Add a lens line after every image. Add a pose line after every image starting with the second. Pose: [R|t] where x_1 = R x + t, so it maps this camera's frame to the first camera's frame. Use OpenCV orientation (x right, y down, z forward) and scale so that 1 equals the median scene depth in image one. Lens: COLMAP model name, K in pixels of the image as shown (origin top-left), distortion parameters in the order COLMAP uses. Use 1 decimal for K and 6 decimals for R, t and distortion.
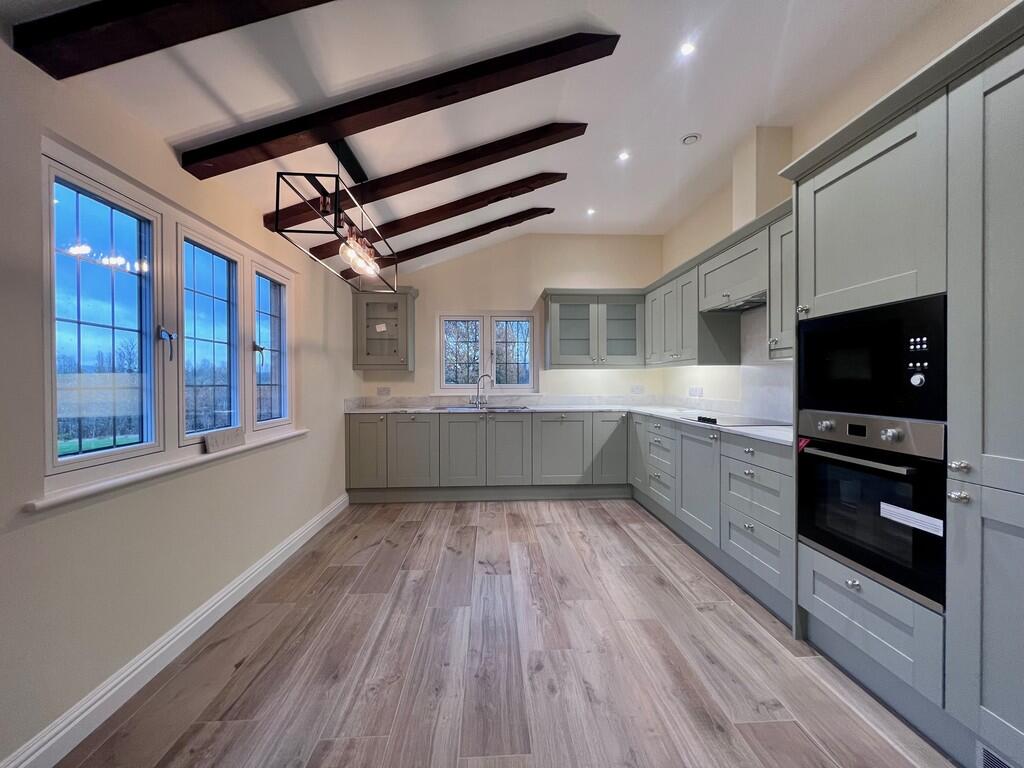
lens RADIAL K [[408.7, 0, 513.3], [0, 408.7, 383.9], [0, 0, 1]] dist [0.001105, -0.000614]
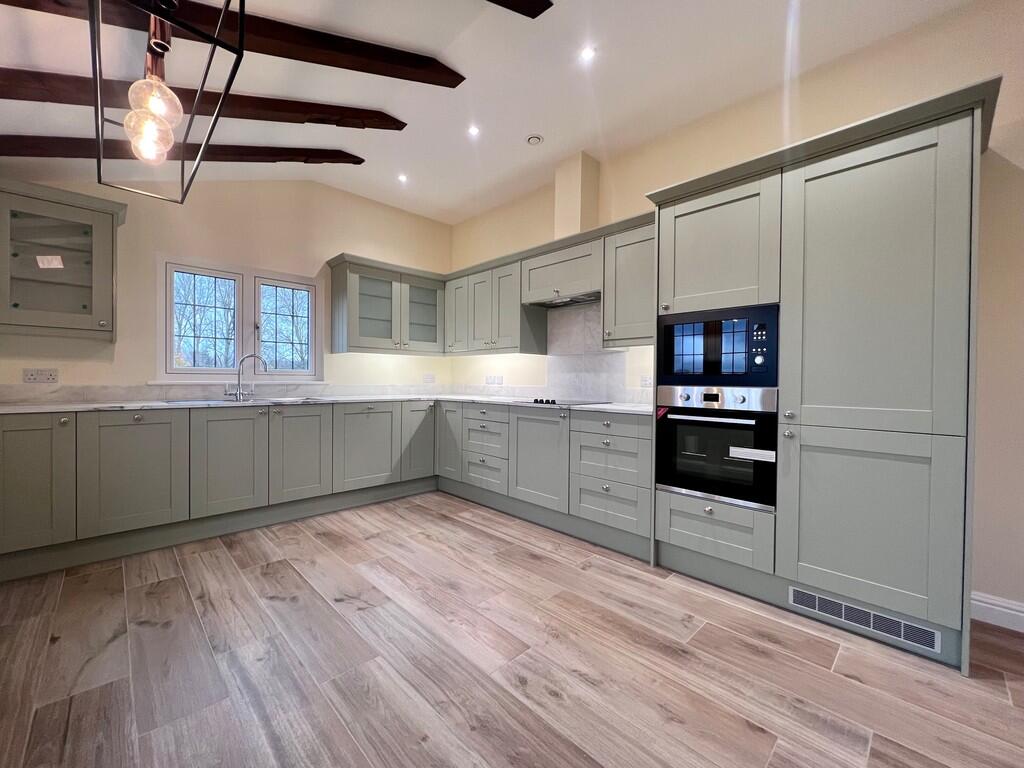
lens RADIAL K [[414.0, 0, 514.2], [0, 414.0, 384.4], [0, 0, 1]] dist [-0.000330, -0.000029]
pose [[0.752758, 0.002068, 0.658294, -0.380715], [-0.006603, 0.999968, 0.004410, 0.044380], [-0.658264, -0.007666, 0.752748, 0.257470]]
